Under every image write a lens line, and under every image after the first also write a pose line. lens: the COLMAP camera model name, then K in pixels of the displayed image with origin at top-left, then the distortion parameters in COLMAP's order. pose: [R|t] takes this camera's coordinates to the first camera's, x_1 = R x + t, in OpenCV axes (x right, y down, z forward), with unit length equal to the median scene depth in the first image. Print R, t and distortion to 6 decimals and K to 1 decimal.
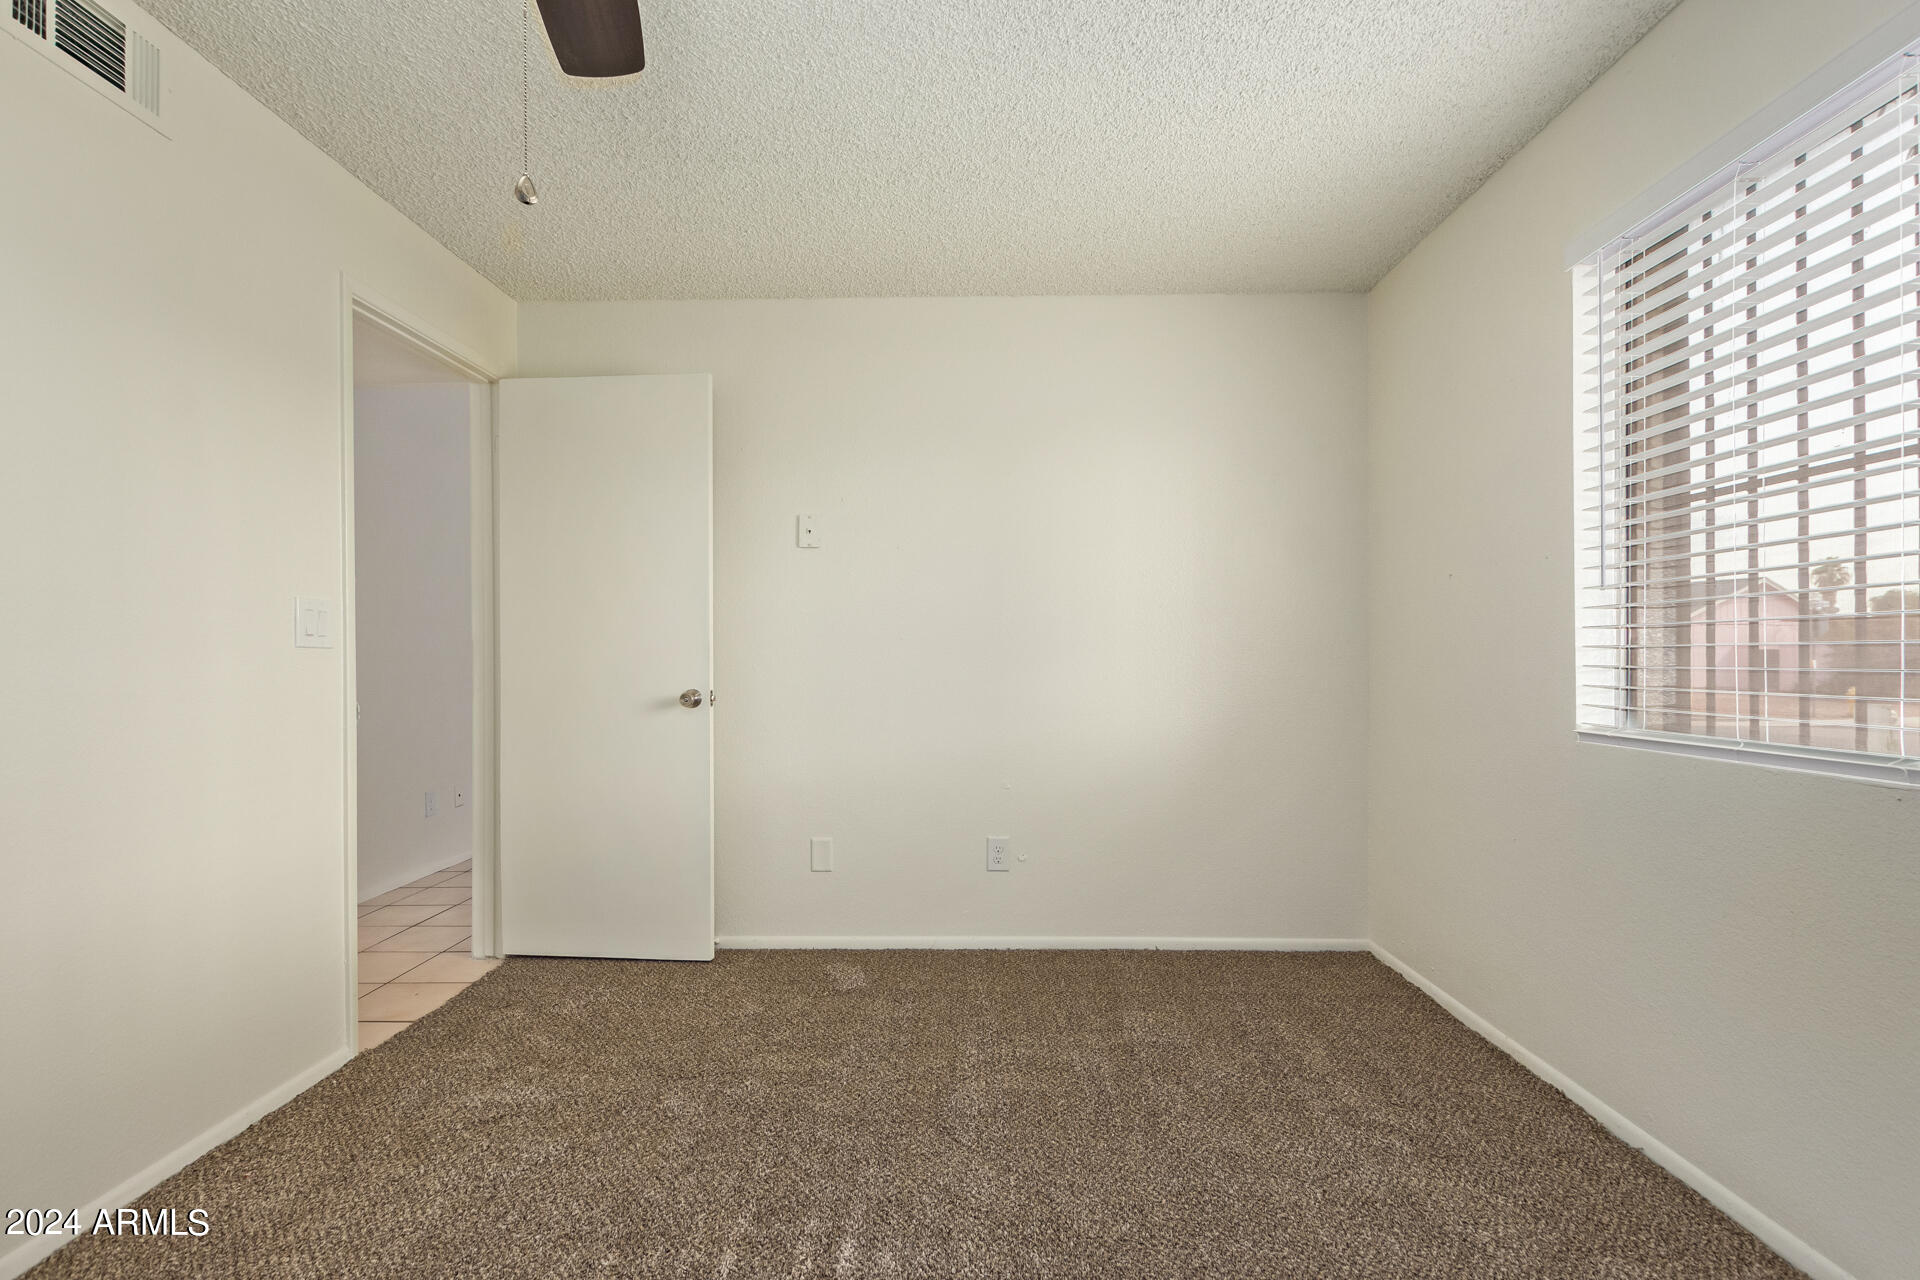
lens RADIAL K [[880.5, 0, 955.4], [0, 880.5, 654.7], [0, 0, 1]] dist [0.001301, -0.003814]
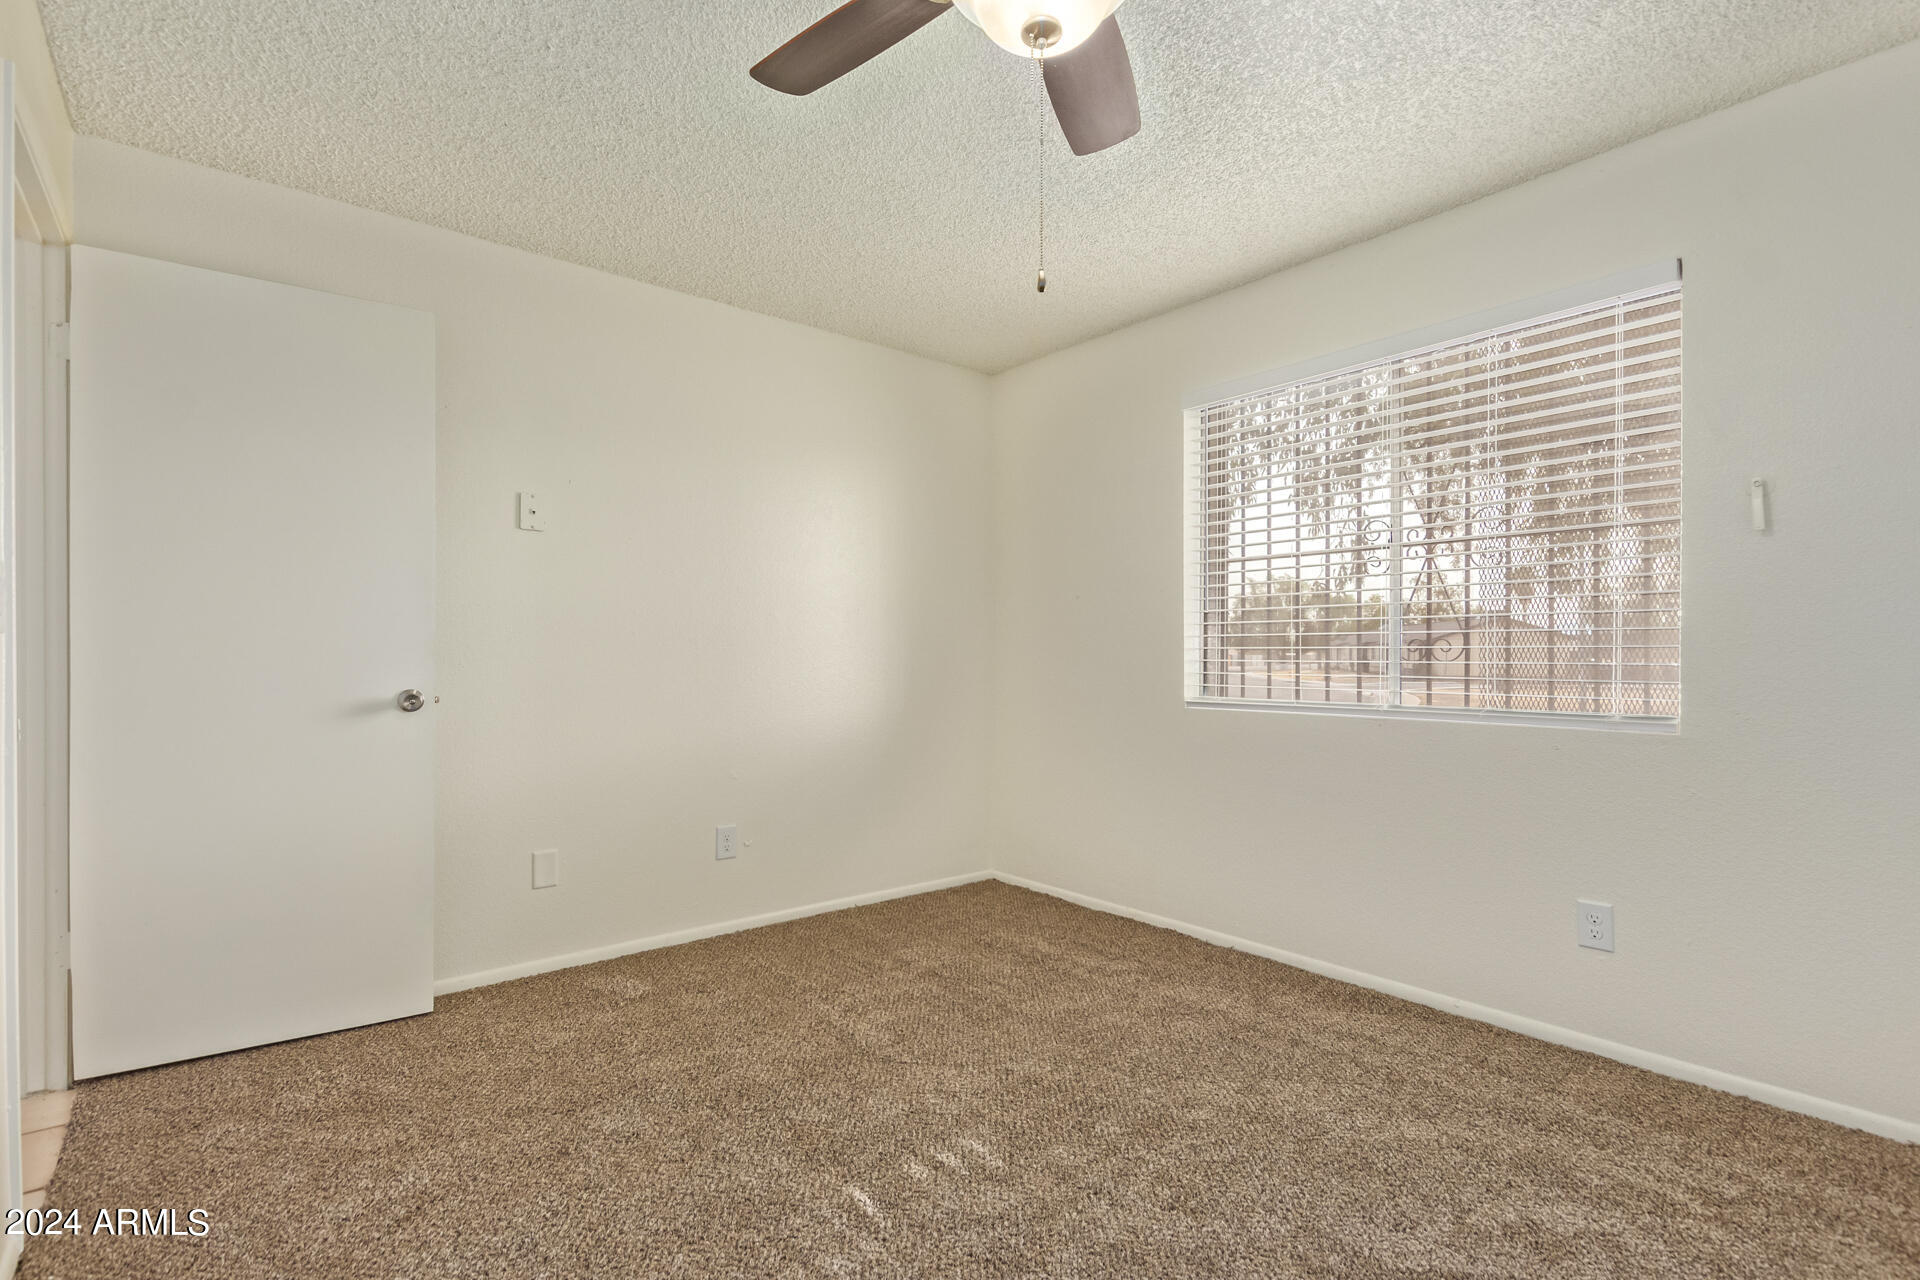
lens RADIAL K [[884.9, 0, 957.9], [0, 884.9, 653.0], [0, 0, 1]] dist [0.001645, -0.000747]
pose [[0.762614, 0.005447, 0.646831, -0.448305], [-0.007058, 0.999975, -0.000100, 0.001049], [-0.646816, -0.004489, 0.762633, 0.030117]]
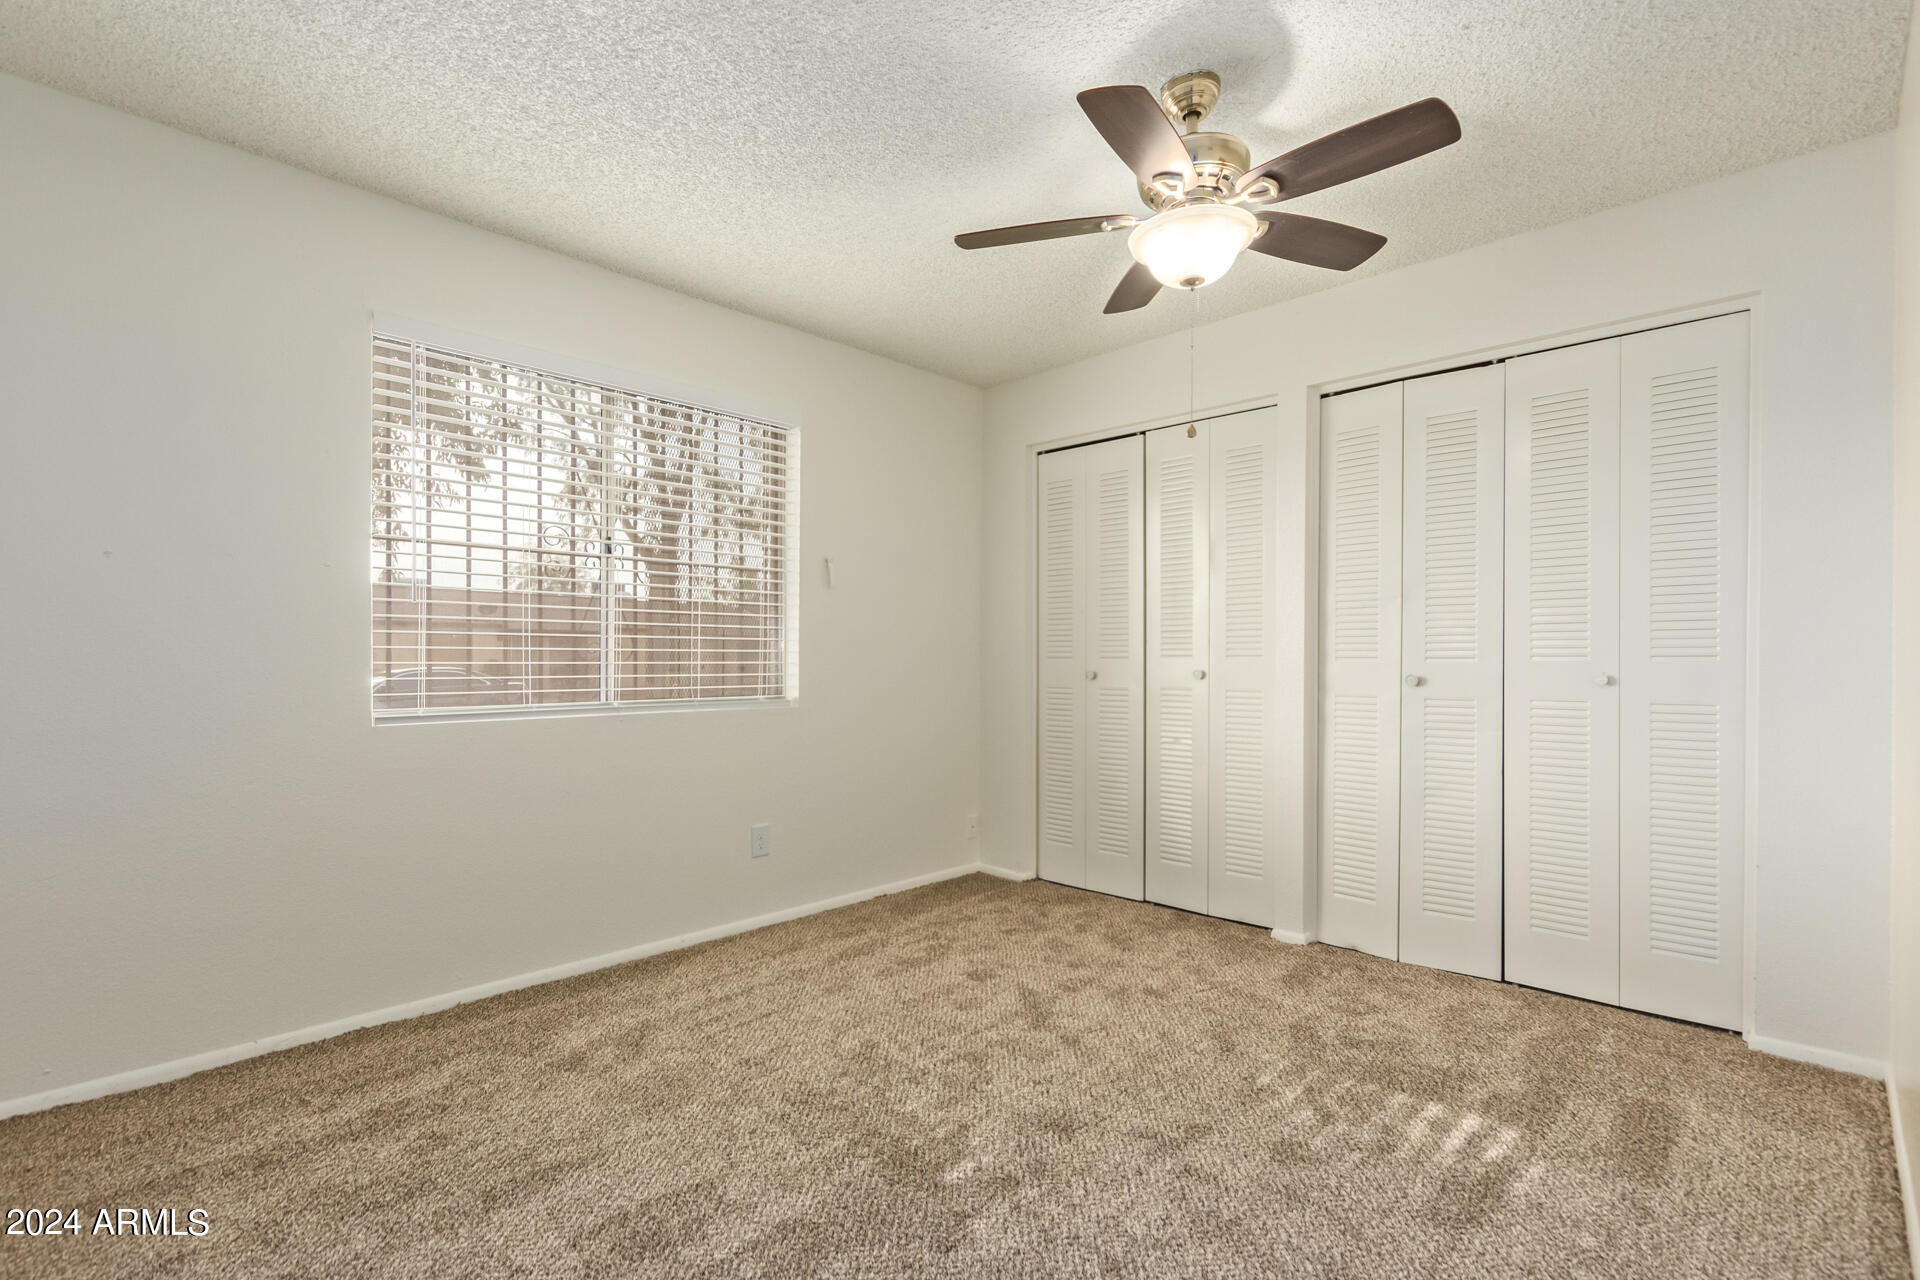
lens RADIAL K [[875.9, 0, 955.9], [0, 875.9, 656.4], [0, 0, 1]] dist [-0.003516, -0.000935]
pose [[-0.727131, 0.007032, 0.686462, -0.481422], [-0.001258, 0.999932, -0.011576, 0.010917], [-0.686497, -0.009281, -0.727073, 0.919065]]
